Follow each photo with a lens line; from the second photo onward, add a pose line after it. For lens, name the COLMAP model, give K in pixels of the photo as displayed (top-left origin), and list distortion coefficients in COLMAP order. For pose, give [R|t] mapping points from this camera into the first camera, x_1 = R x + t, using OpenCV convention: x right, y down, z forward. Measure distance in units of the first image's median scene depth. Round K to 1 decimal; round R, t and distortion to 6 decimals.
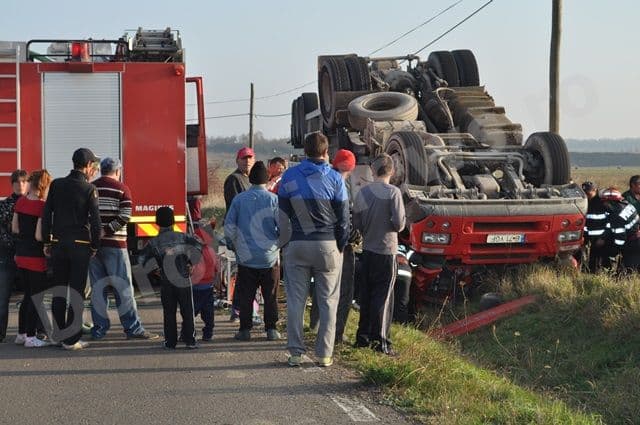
lens RADIAL K [[1430.9, 0, 320.0], [0, 1430.9, 212.5], [0, 0, 1]] dist [0.031945, 0.096682]
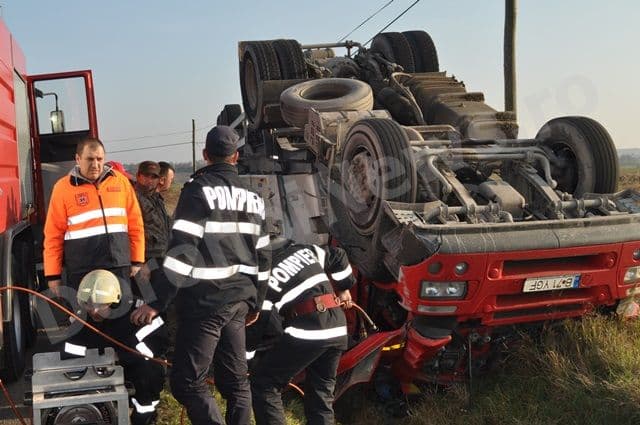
lens RADIAL K [[833.2, 0, 320.0], [0, 833.2, 212.5], [0, 0, 1]] dist [0.009985, -0.002966]
pose [[0.995515, -0.038592, 0.086375, 0.000260], [0.037809, 0.999228, 0.010678, -0.019557], [-0.086720, -0.007365, 0.996205, 0.634477]]
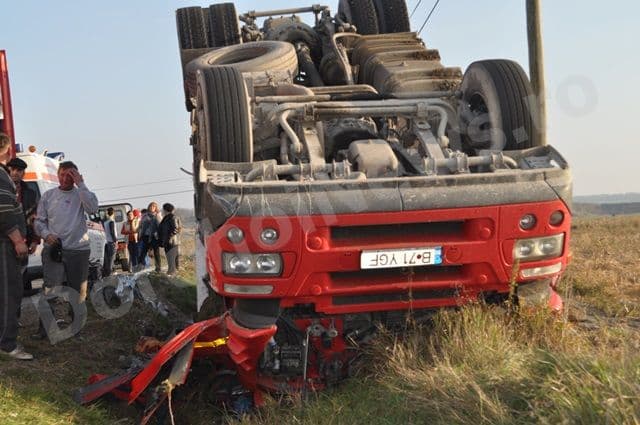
lens RADIAL K [[1009.7, 0, 320.0], [0, 1009.7, 212.5], [0, 0, 1]] dist [0.028932, 0.068960]
pose [[0.993307, -0.053093, -0.102582, 0.134802], [0.047730, 0.997397, -0.054046, 0.019414], [0.105185, 0.048788, 0.993255, 0.643051]]
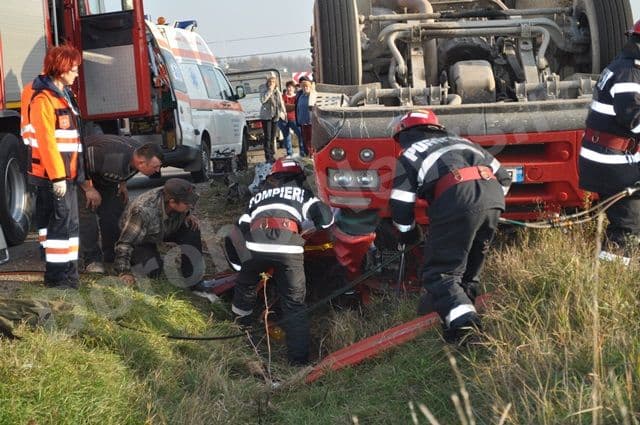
lens RADIAL K [[1430.9, 0, 320.0], [0, 1430.9, 212.5], [0, 0, 1]] dist [0.031945, 0.096682]
pose [[0.963345, -0.018202, -0.267646, 0.207939], [0.031701, 0.998429, 0.046202, 0.004813], [0.266385, -0.052994, 0.962409, 0.454728]]
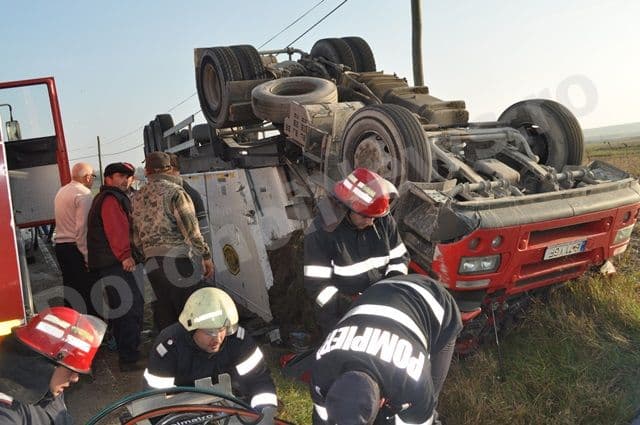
lens RADIAL K [[632.3, 0, 320.0], [0, 632.3, 212.5], [0, 0, 1]] dist [-0.001851, 0.001120]
pose [[0.953483, -0.105488, 0.282387, -0.057441], [0.098541, 0.994379, 0.038733, -0.020908], [-0.284886, -0.009105, 0.958518, 0.733952]]
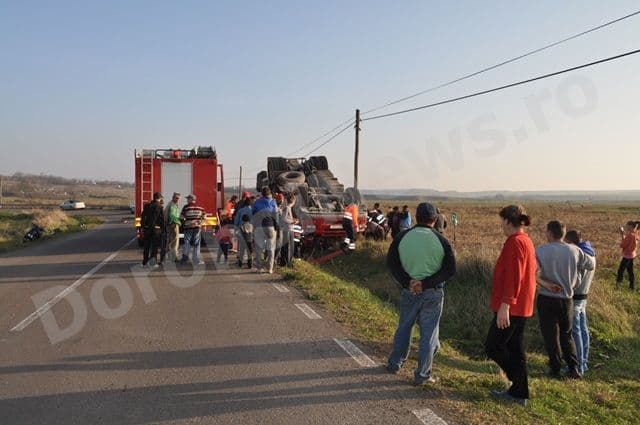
lens RADIAL K [[557.8, 0, 320.0], [0, 557.8, 212.5], [0, 0, 1]] dist [0.001161, 0.000348]
pose [[0.995459, 0.009082, 0.094753, -0.001903], [-0.008316, 0.999930, -0.008474, 0.000304], [-0.094823, 0.007647, 0.995465, -0.038432]]
